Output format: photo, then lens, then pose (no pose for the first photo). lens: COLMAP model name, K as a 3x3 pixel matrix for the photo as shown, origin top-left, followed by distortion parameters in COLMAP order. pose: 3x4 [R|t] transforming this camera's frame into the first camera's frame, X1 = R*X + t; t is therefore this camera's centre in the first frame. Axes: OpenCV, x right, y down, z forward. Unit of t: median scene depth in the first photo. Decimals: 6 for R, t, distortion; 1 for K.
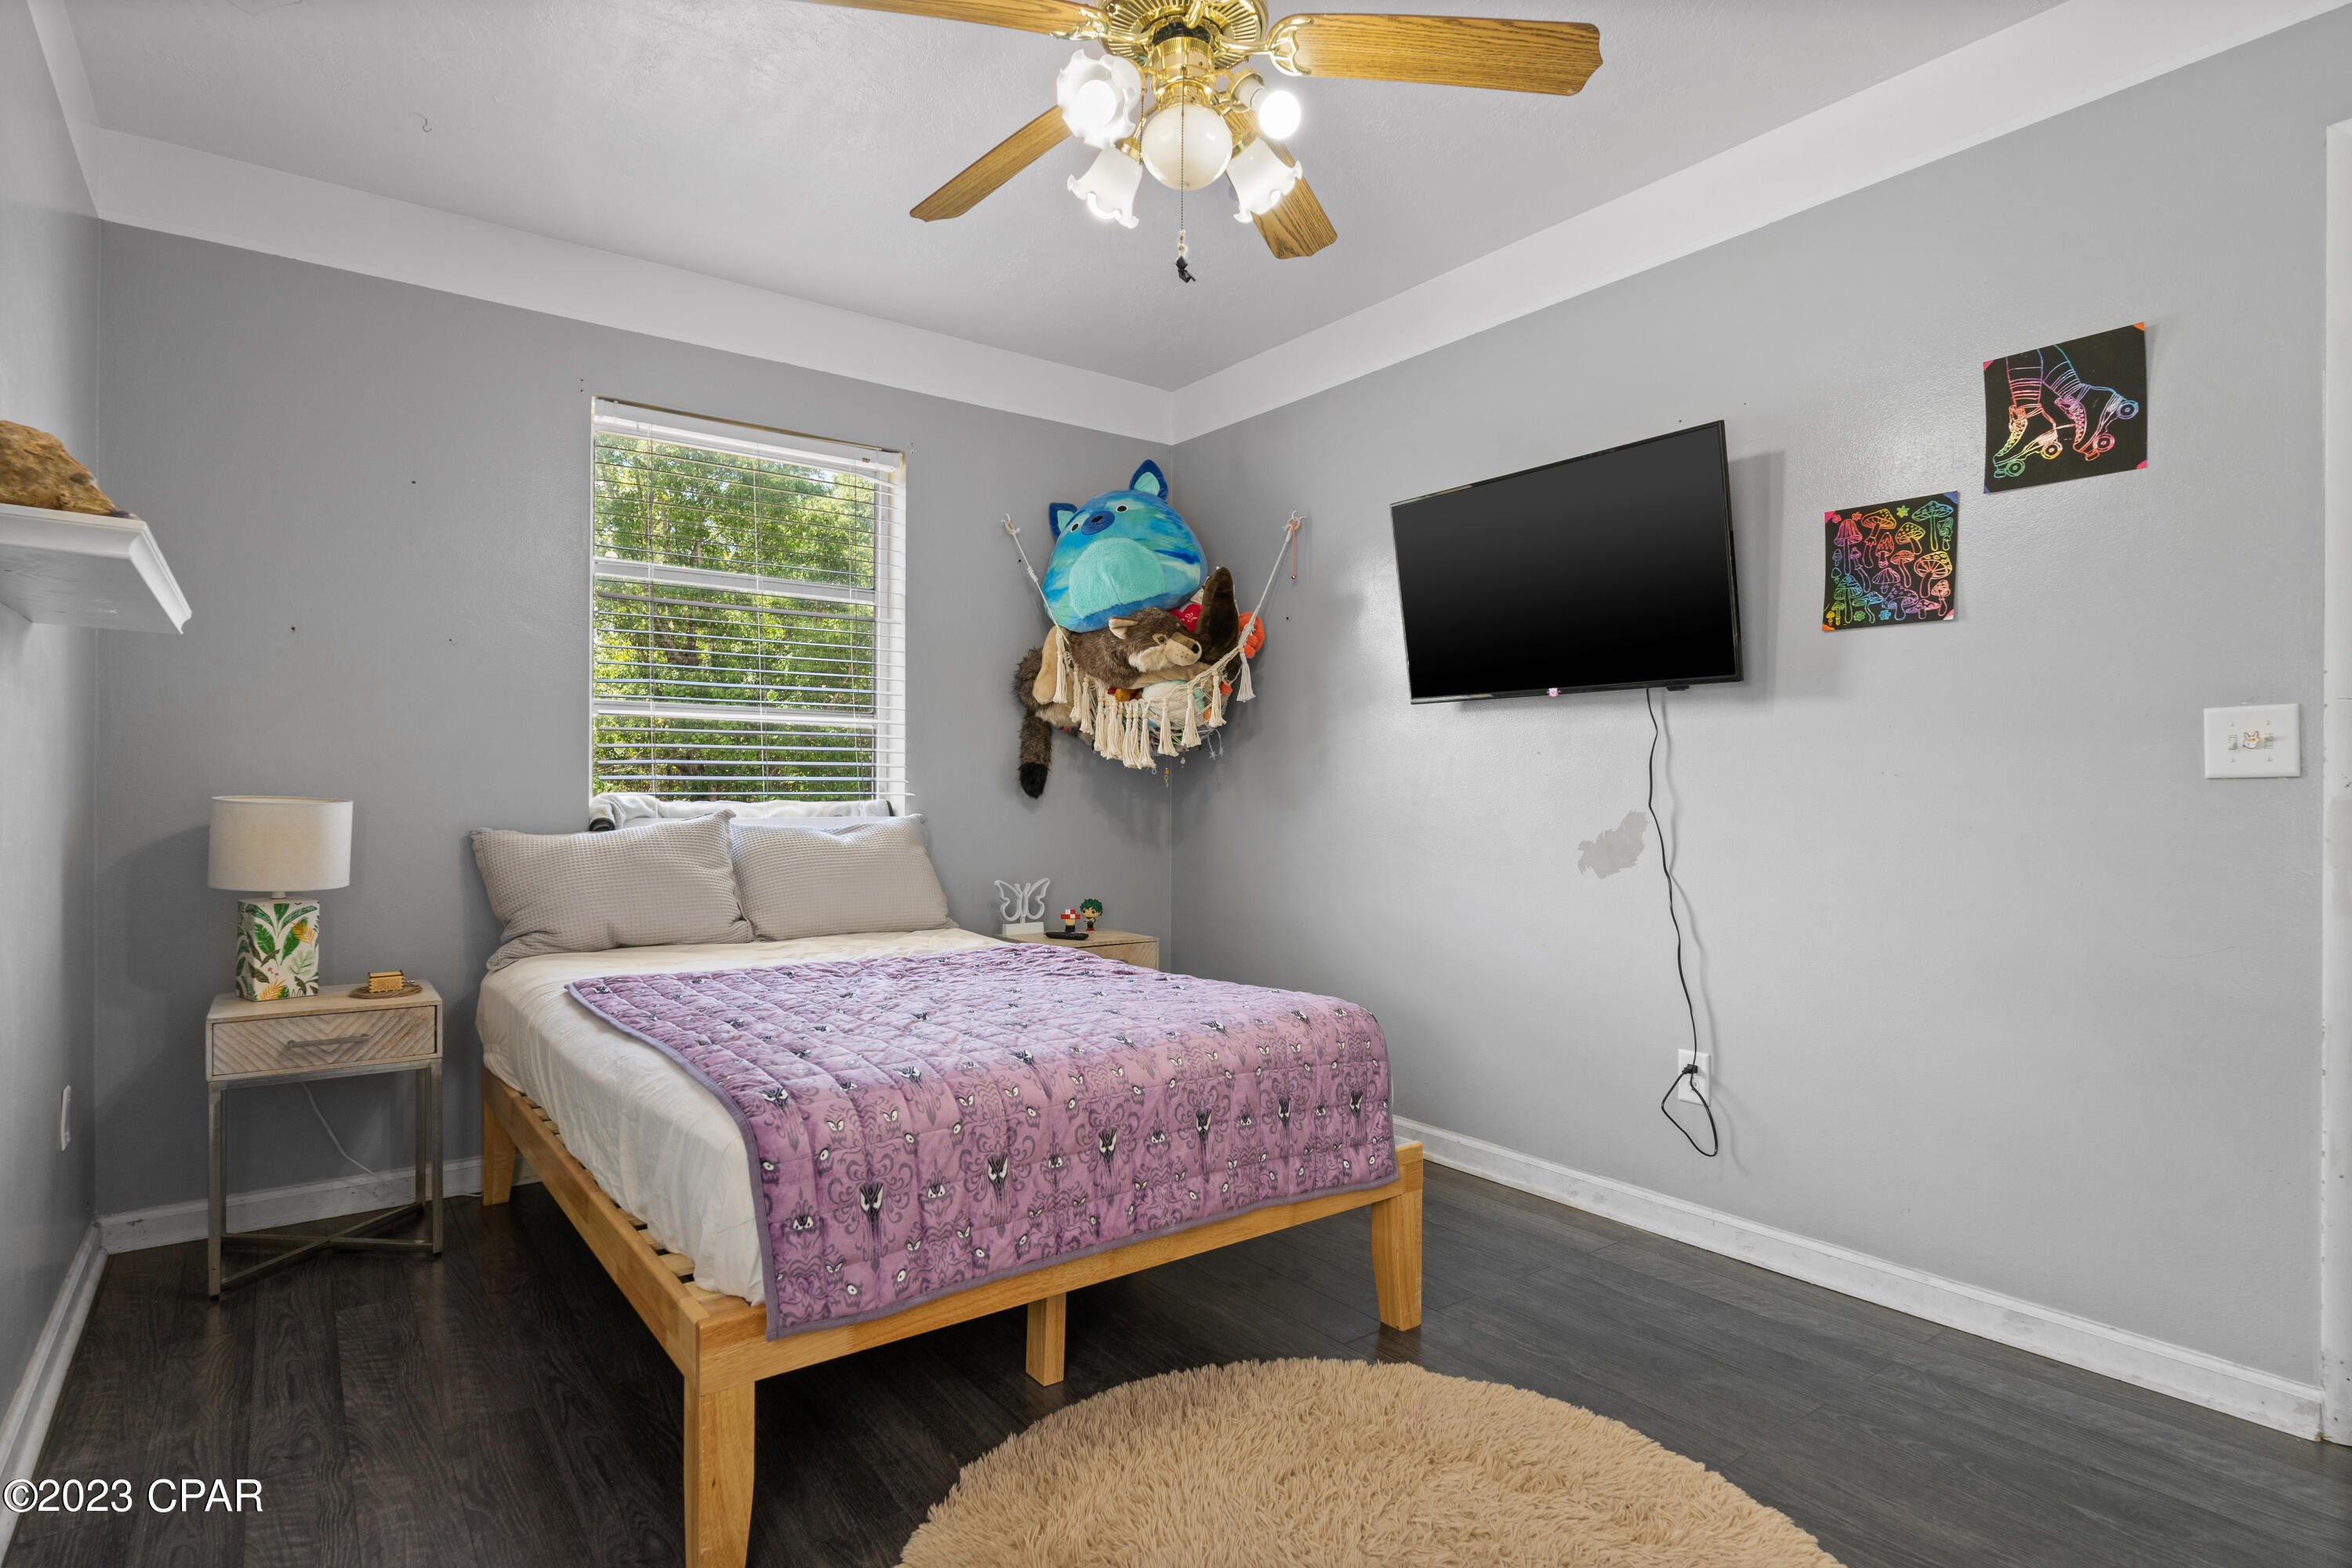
lens RADIAL K [[1209.8, 0, 1172.2], [0, 1209.8, 754.6], [0, 0, 1]] dist [-0.000984, -0.000256]
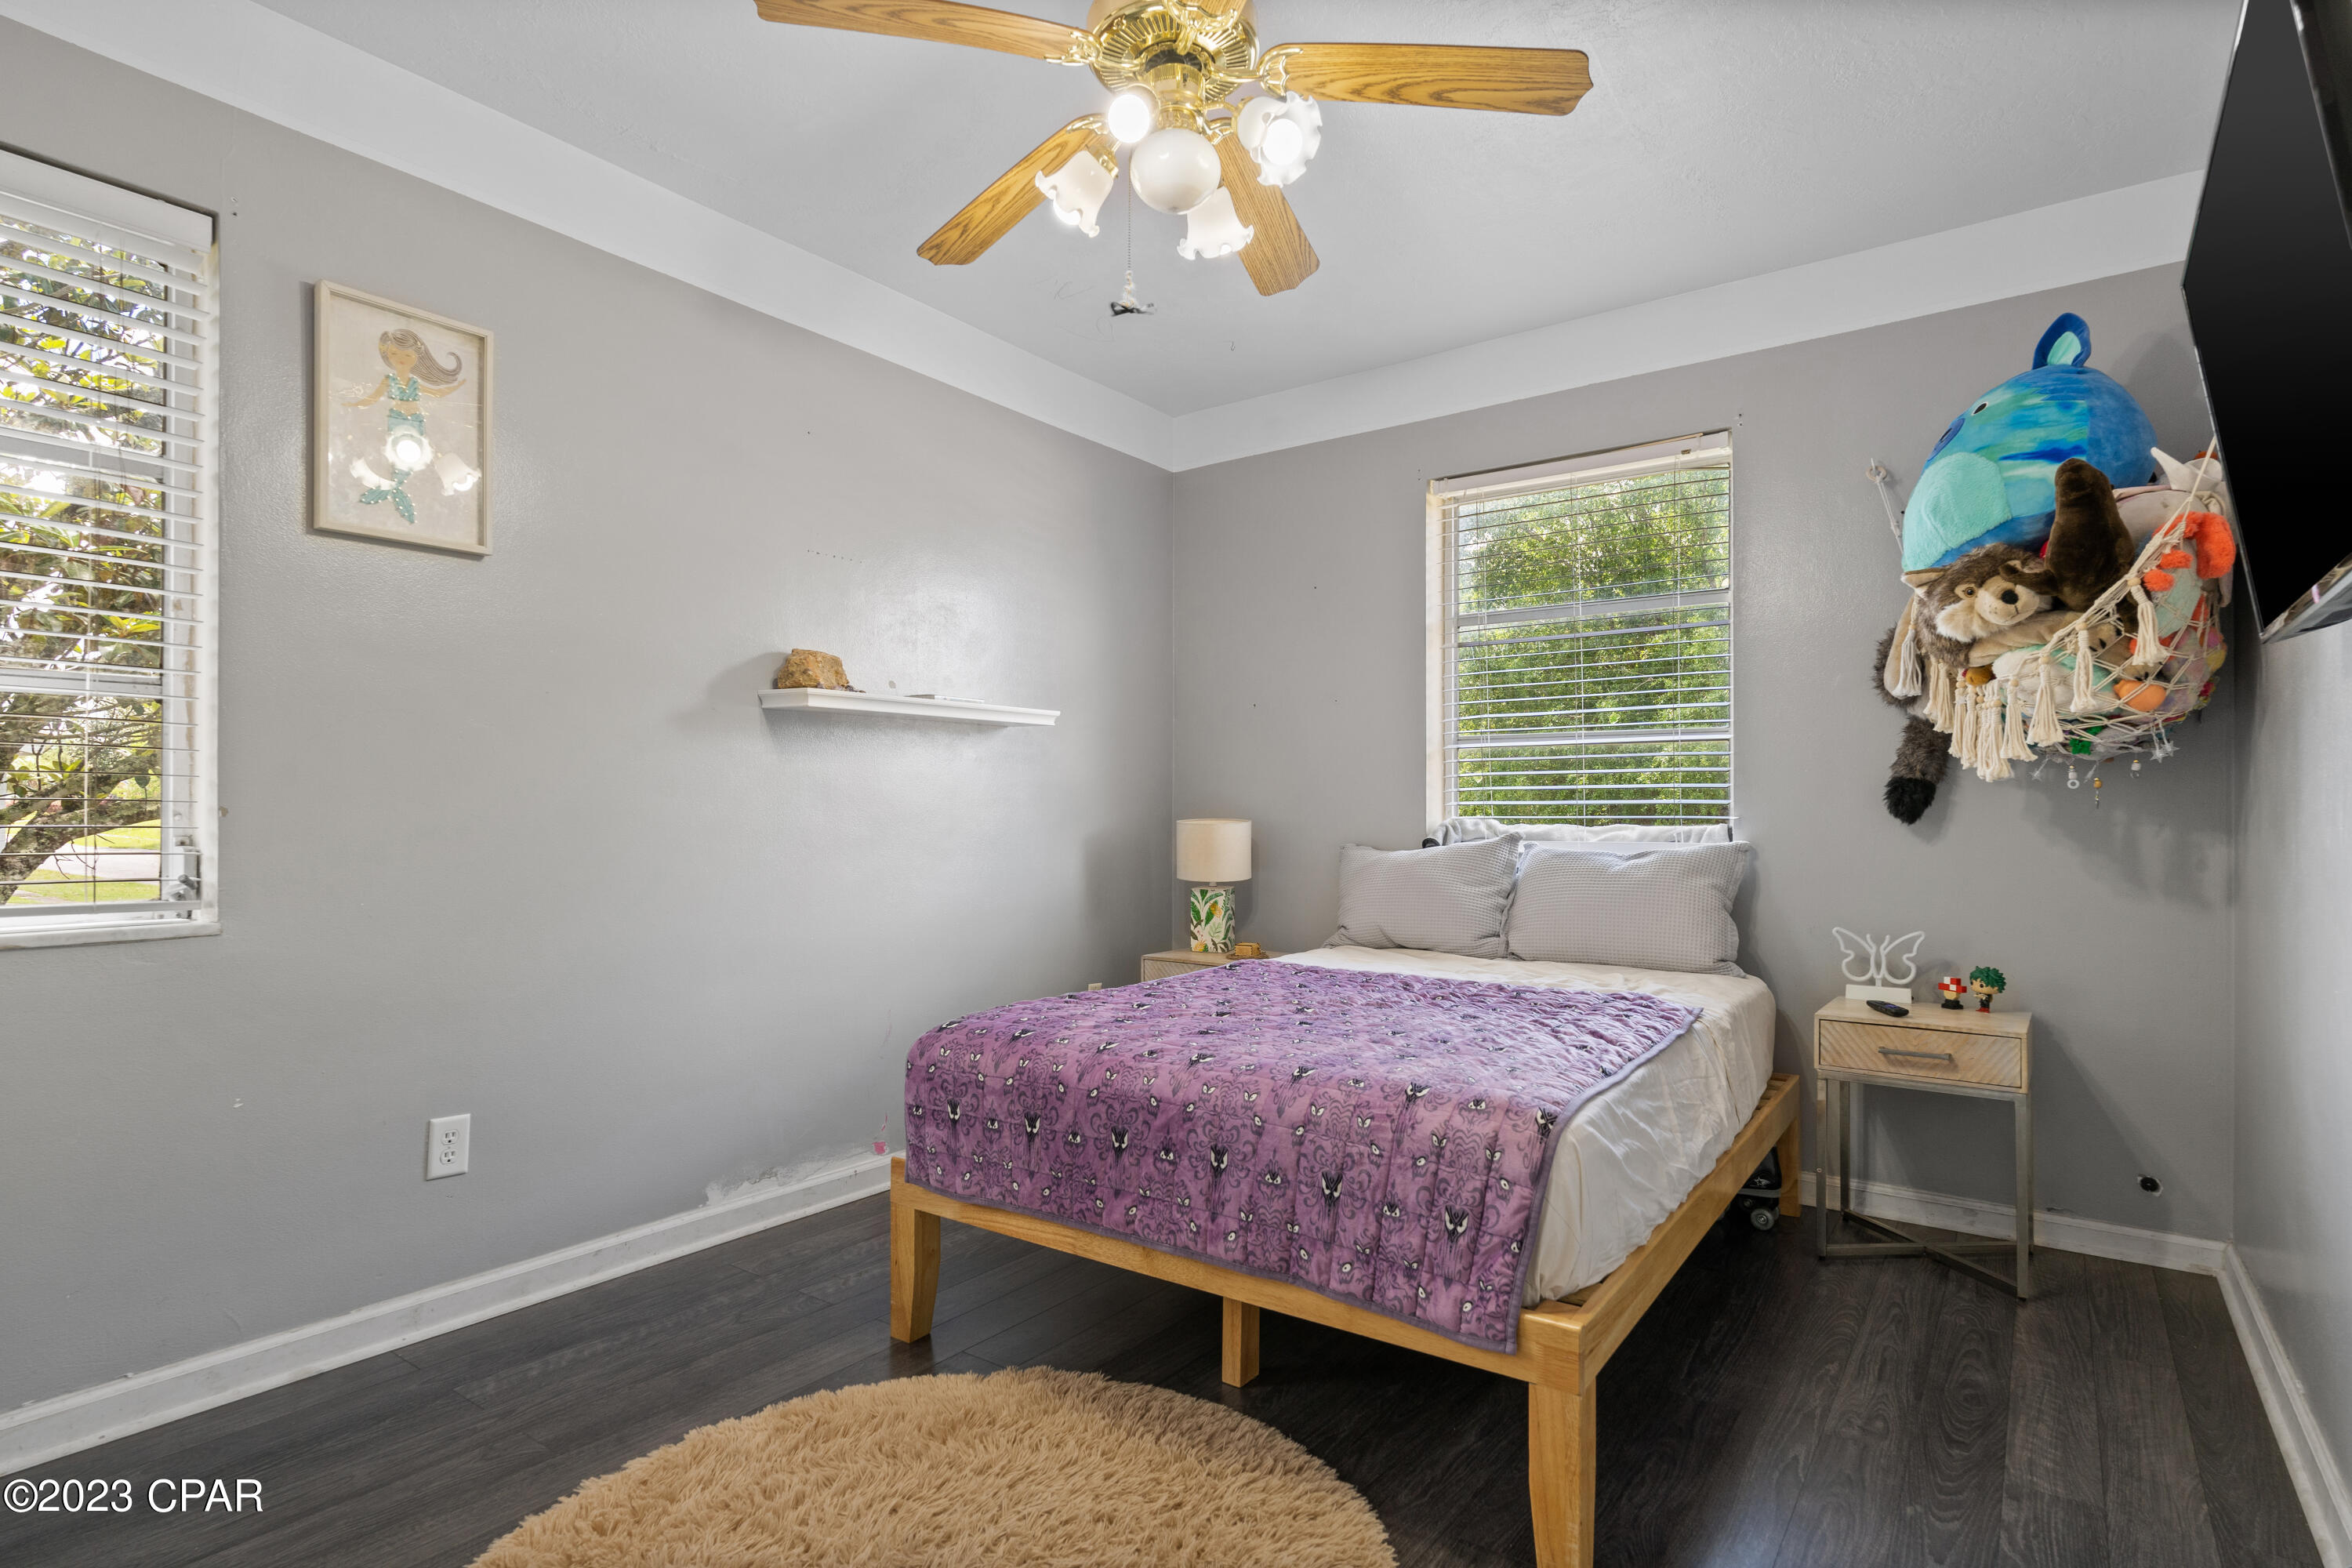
lens RADIAL K [[1209.8, 0, 1172.2], [0, 1209.8, 754.6], [0, 0, 1]] dist [-0.000984, -0.000256]
pose [[0.289724, -0.049637, -0.955822, 0.510014], [0.031524, 0.998607, -0.042303, 0.011653], [0.956591, -0.017875, 0.290885, 0.368939]]
